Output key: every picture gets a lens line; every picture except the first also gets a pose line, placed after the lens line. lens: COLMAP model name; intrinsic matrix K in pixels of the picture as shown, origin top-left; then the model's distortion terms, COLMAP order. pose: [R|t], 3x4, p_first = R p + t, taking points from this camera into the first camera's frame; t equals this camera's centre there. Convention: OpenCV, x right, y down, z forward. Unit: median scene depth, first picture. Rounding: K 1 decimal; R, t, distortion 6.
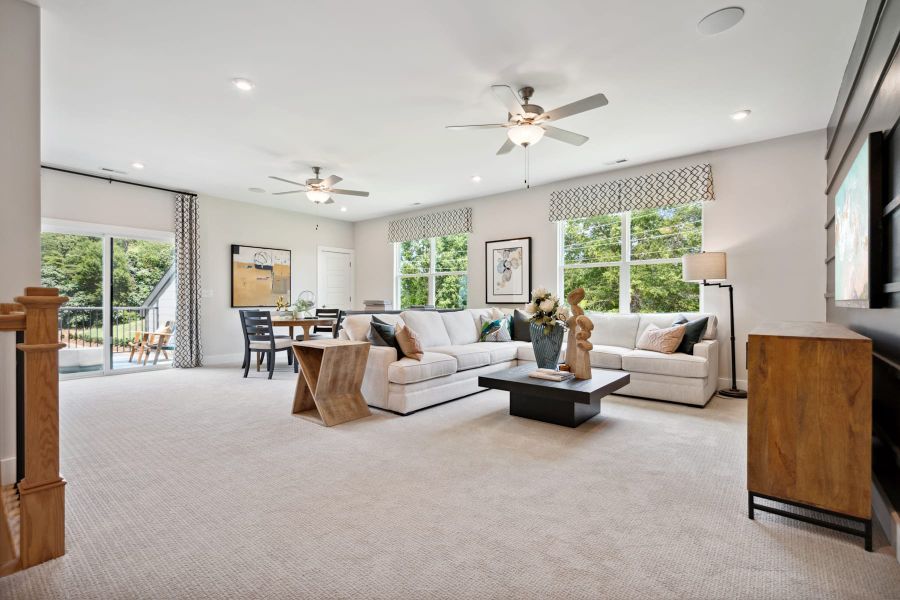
lens RADIAL K [[403.7, 0, 445.8], [0, 403.7, 298.8], [0, 0, 1]] dist [-0.004800, 0.001069]
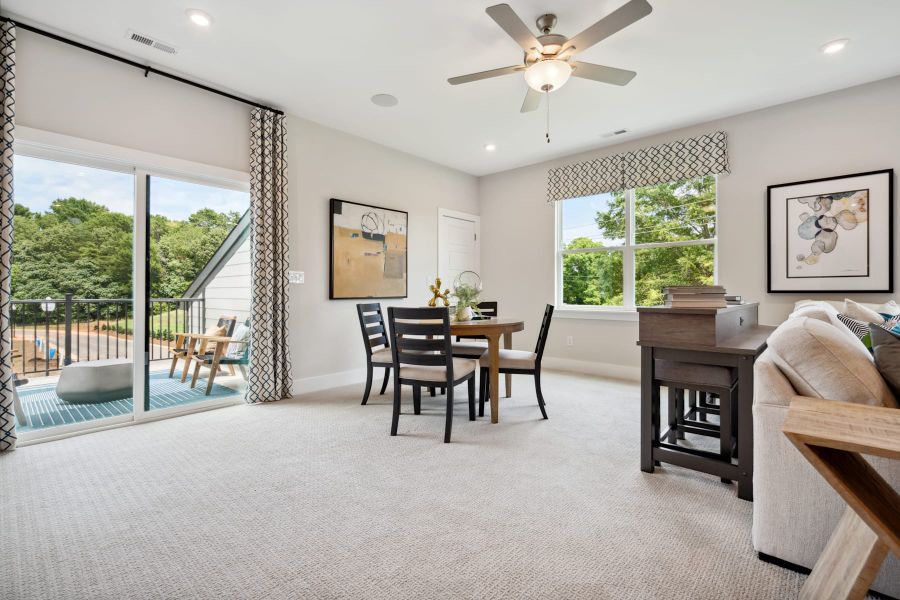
lens RADIAL K [[403.7, 0, 445.1], [0, 403.7, 285.9], [0, 0, 1]] dist [-0.004800, 0.001069]
pose [[0.998737, -0.001786, -0.050210, -0.078184], [0.001339, 0.999959, -0.008931, 0.001578], [0.050224, 0.008853, 0.998699, 0.092741]]
